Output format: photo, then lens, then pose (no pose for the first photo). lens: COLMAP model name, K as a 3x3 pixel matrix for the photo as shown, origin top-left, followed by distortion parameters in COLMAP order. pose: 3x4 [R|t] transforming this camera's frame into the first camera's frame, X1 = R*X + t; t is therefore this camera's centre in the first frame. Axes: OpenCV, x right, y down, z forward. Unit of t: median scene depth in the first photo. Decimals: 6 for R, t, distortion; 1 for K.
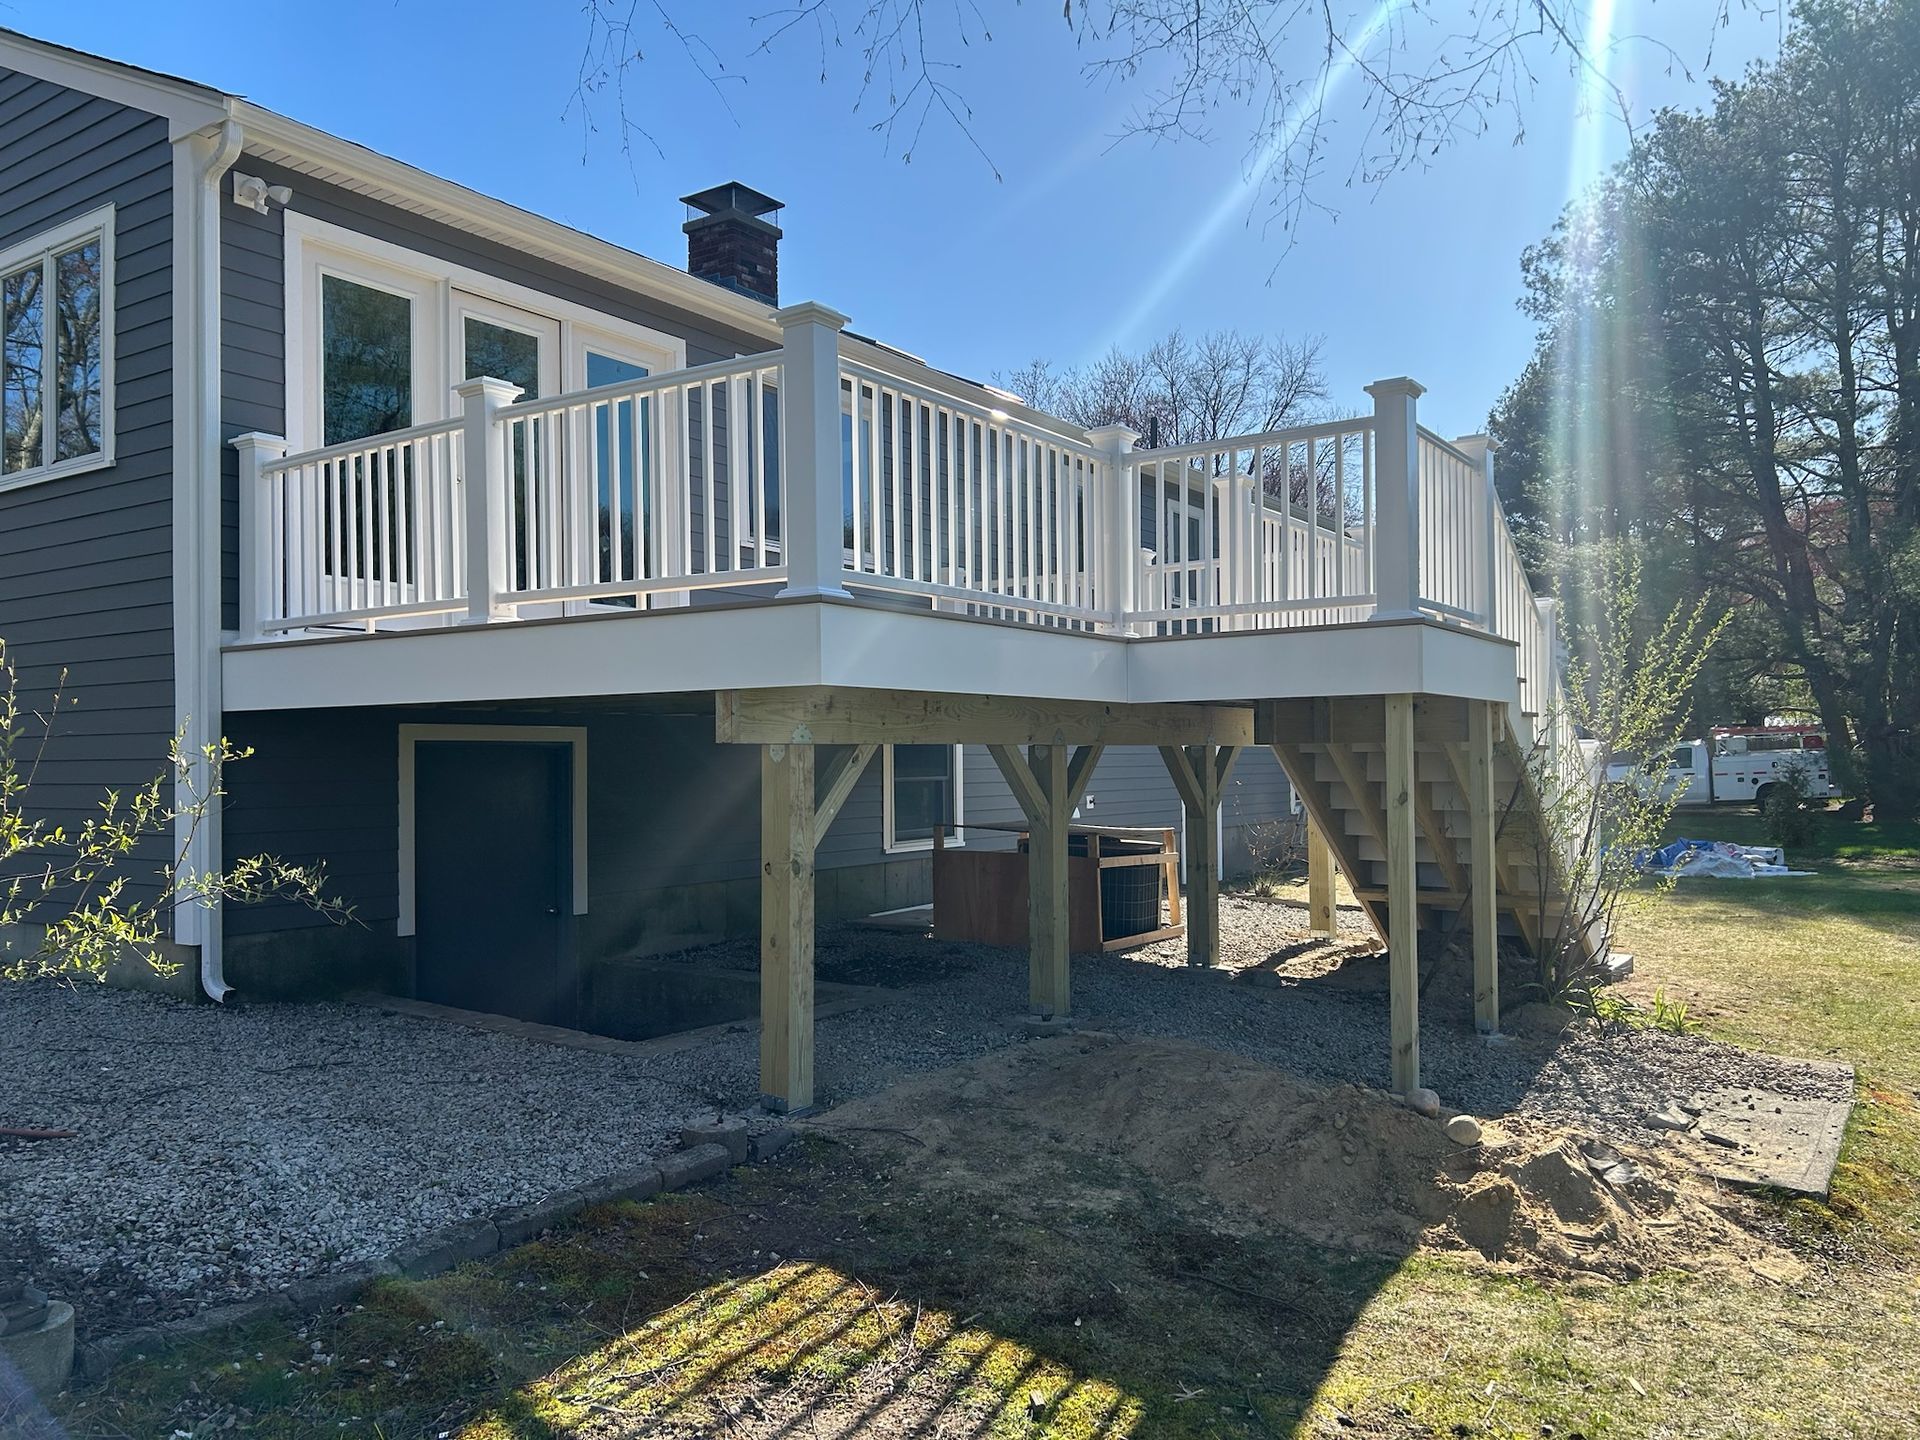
lens RADIAL K [[1435.1, 0, 994.4], [0, 1435.1, 715.3], [0, 0, 1]] dist [0.089153, -0.137220]
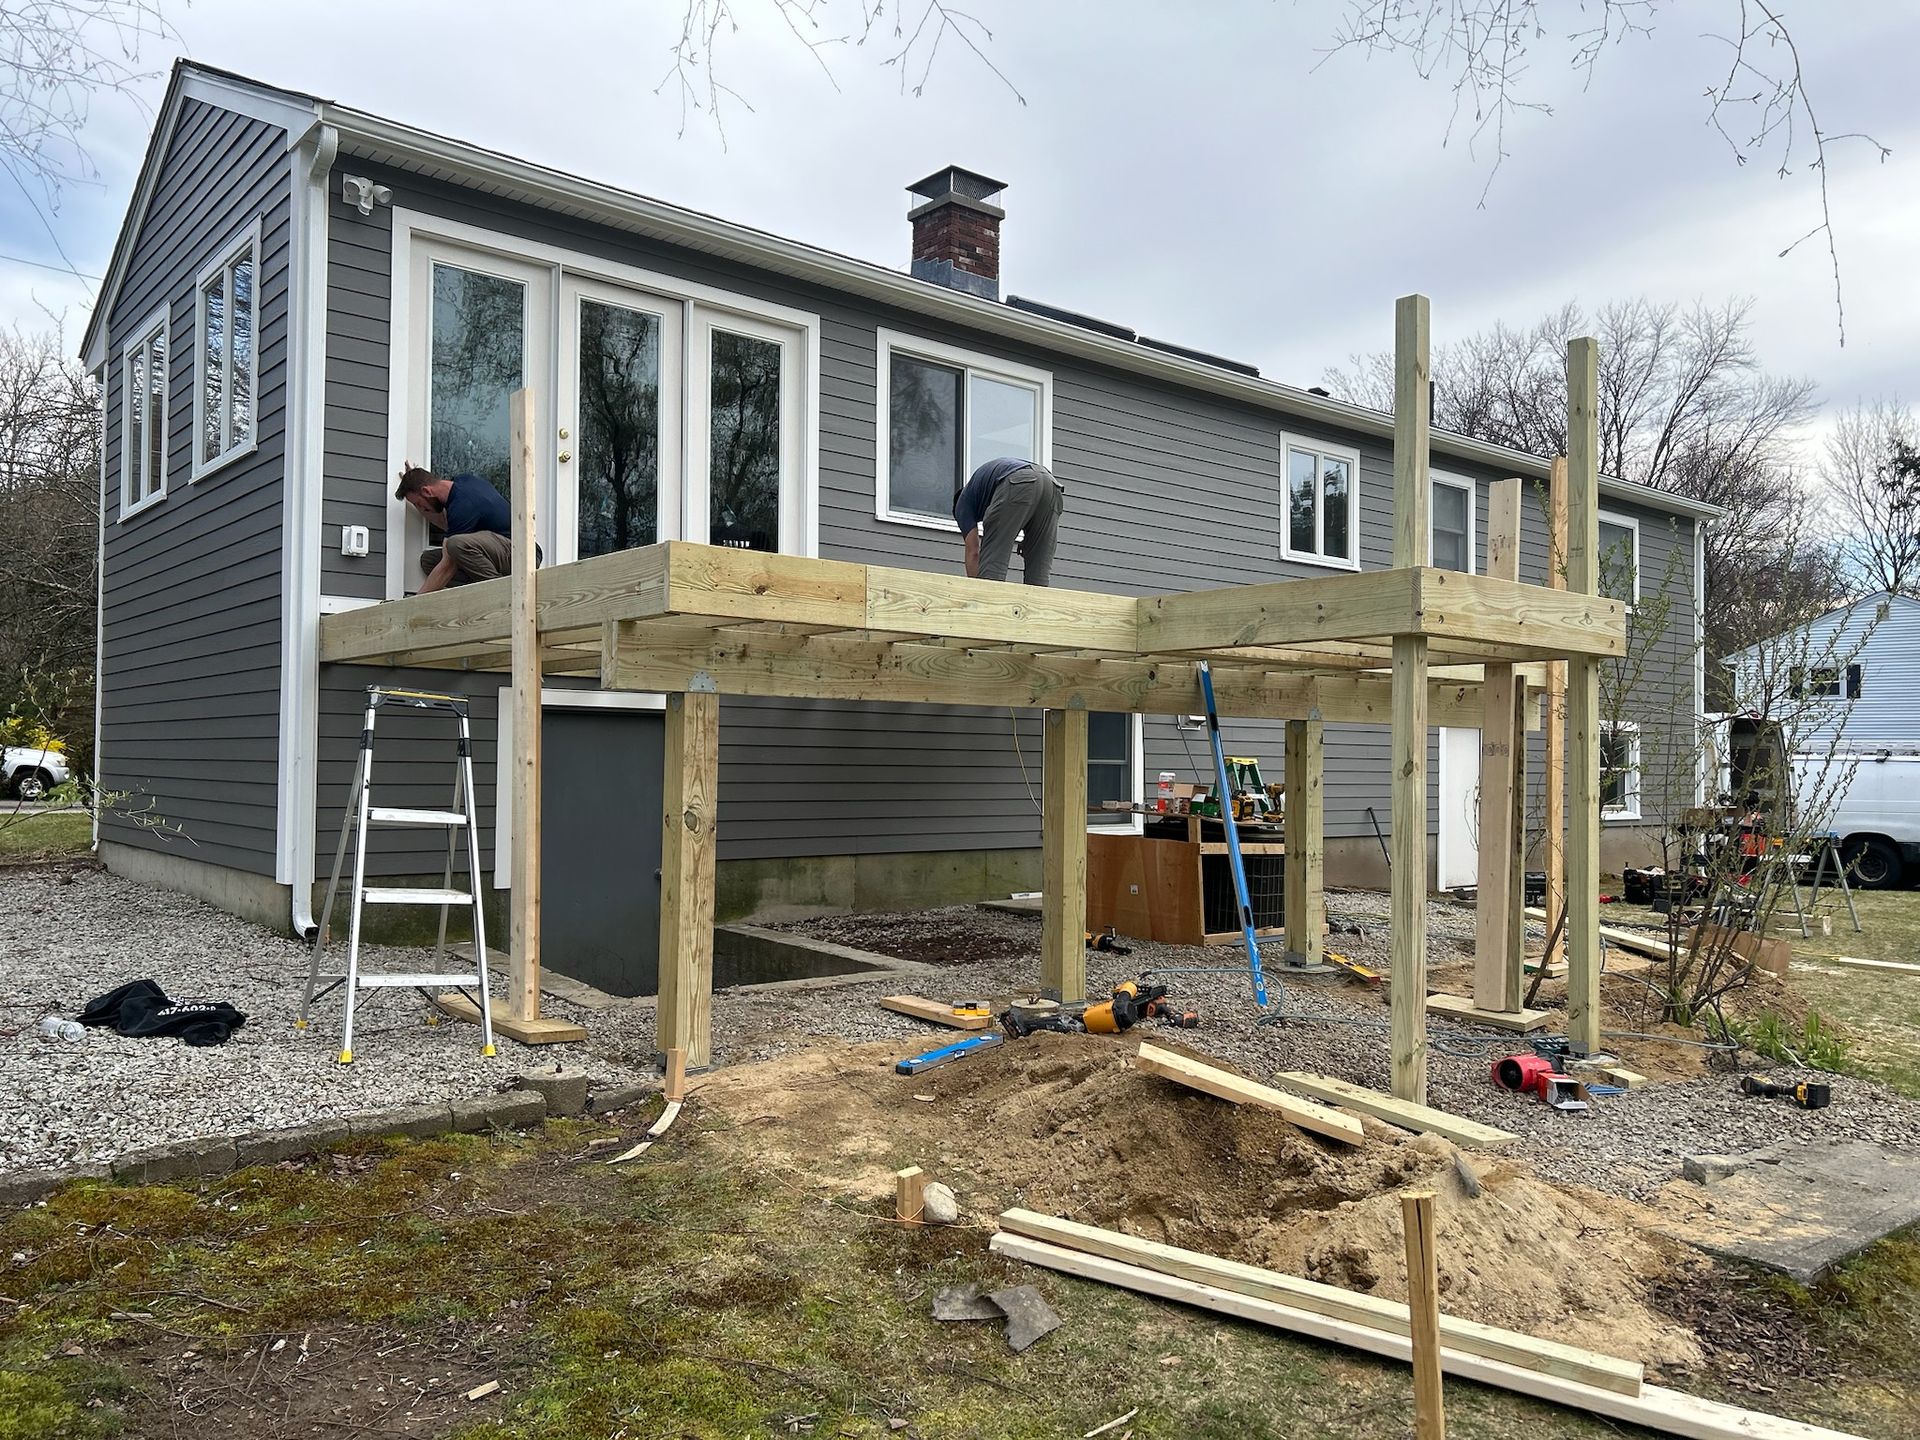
lens RADIAL K [[1437.3, 0, 960.0], [0, 1437.3, 720.0], [0, 0, 1]] dist [0.068462, -0.102105]
pose [[0.961051, 0.011146, -0.276145, 0.178491], [-0.010721, 0.999938, 0.003049, 0.019831], [0.276162, 0.000030, 0.961111, 0.069651]]
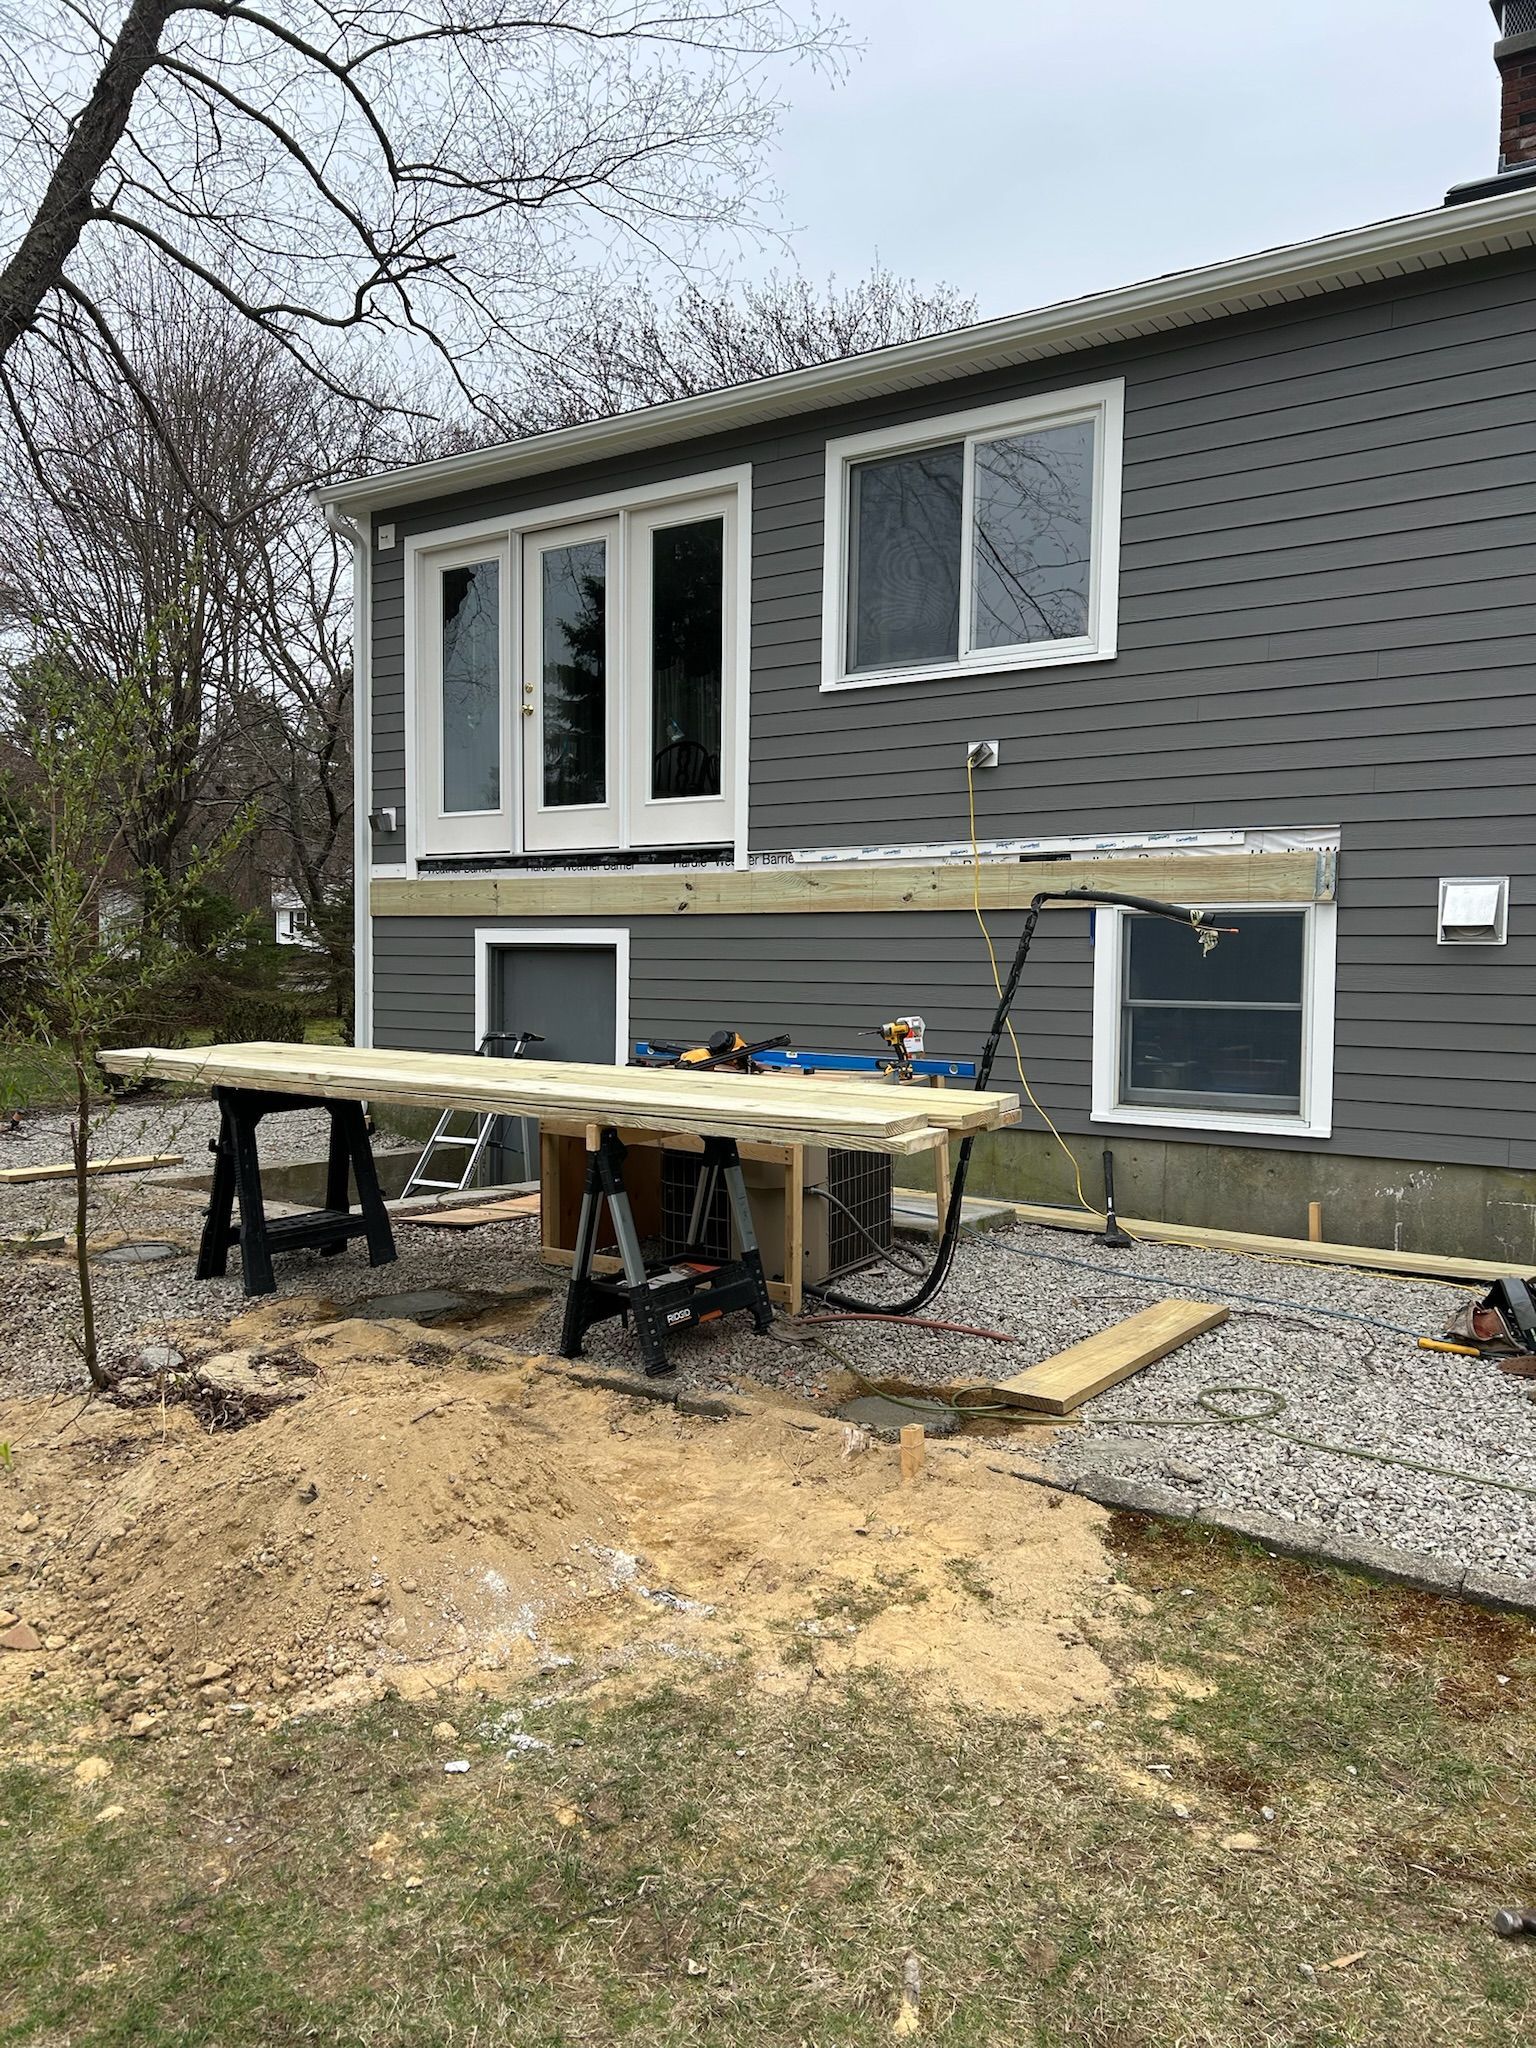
lens RADIAL K [[1525.8, 0, 745.4], [0, 1525.8, 1044.1], [0, 0, 1]] dist [0.004649, -0.004905]
pose [[-0.023743, 0.060081, -0.997911, 0.754857], [0.020479, 0.998012, 0.059600, 0.026711], [0.999508, -0.019021, -0.024927, 1.104949]]
